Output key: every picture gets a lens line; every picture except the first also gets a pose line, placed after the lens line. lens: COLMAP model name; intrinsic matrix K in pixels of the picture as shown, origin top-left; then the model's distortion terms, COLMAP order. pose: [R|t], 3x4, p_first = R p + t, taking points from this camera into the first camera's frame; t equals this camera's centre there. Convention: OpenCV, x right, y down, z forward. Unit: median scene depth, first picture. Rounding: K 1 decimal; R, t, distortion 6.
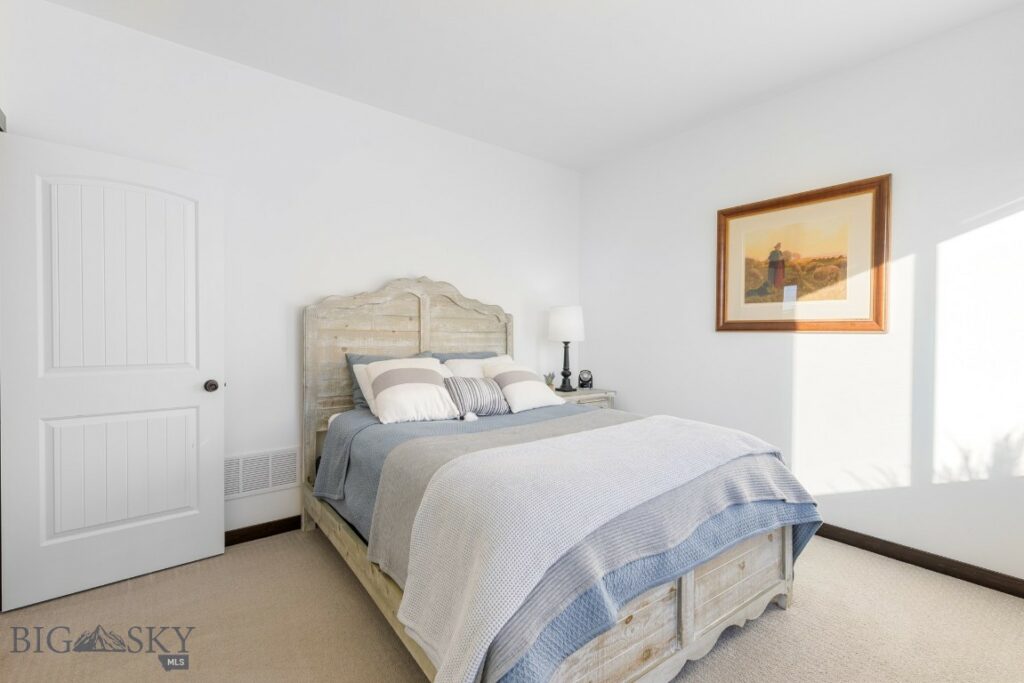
lens RADIAL K [[457.9, 0, 510.7], [0, 457.9, 338.0], [0, 0, 1]] dist [-0.002838, -0.000561]
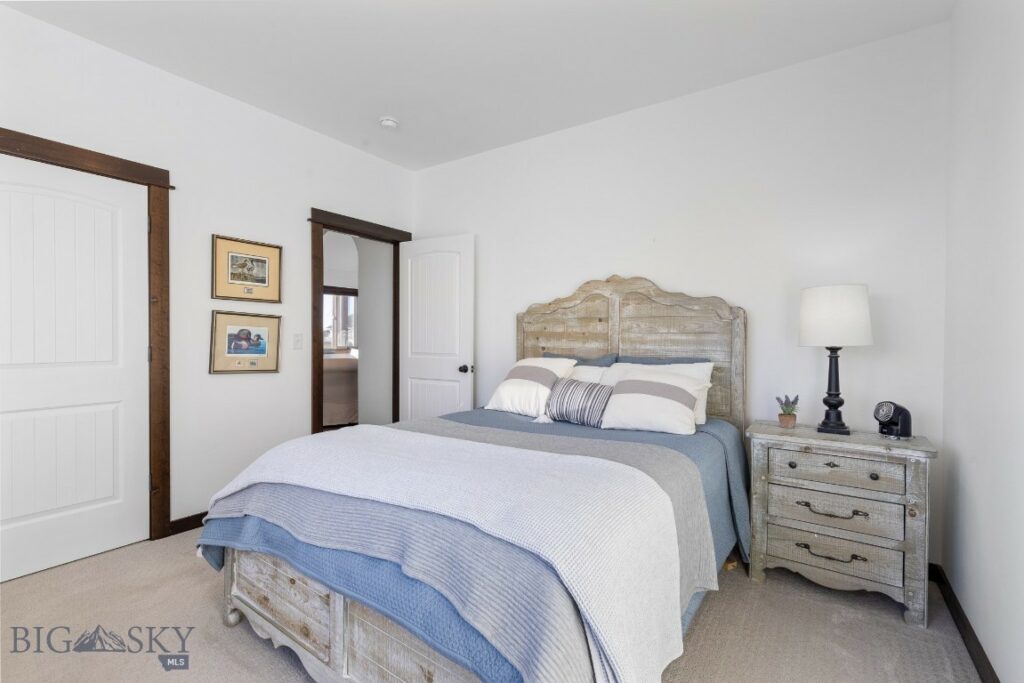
lens RADIAL K [[457.9, 0, 508.1], [0, 457.9, 342.1], [0, 0, 1]] dist [-0.002838, -0.000561]
pose [[0.292284, 0.009346, -0.956286, 0.649339], [-0.005627, 0.999952, 0.008053, -0.000913], [0.956315, 0.003027, 0.292323, 0.498428]]
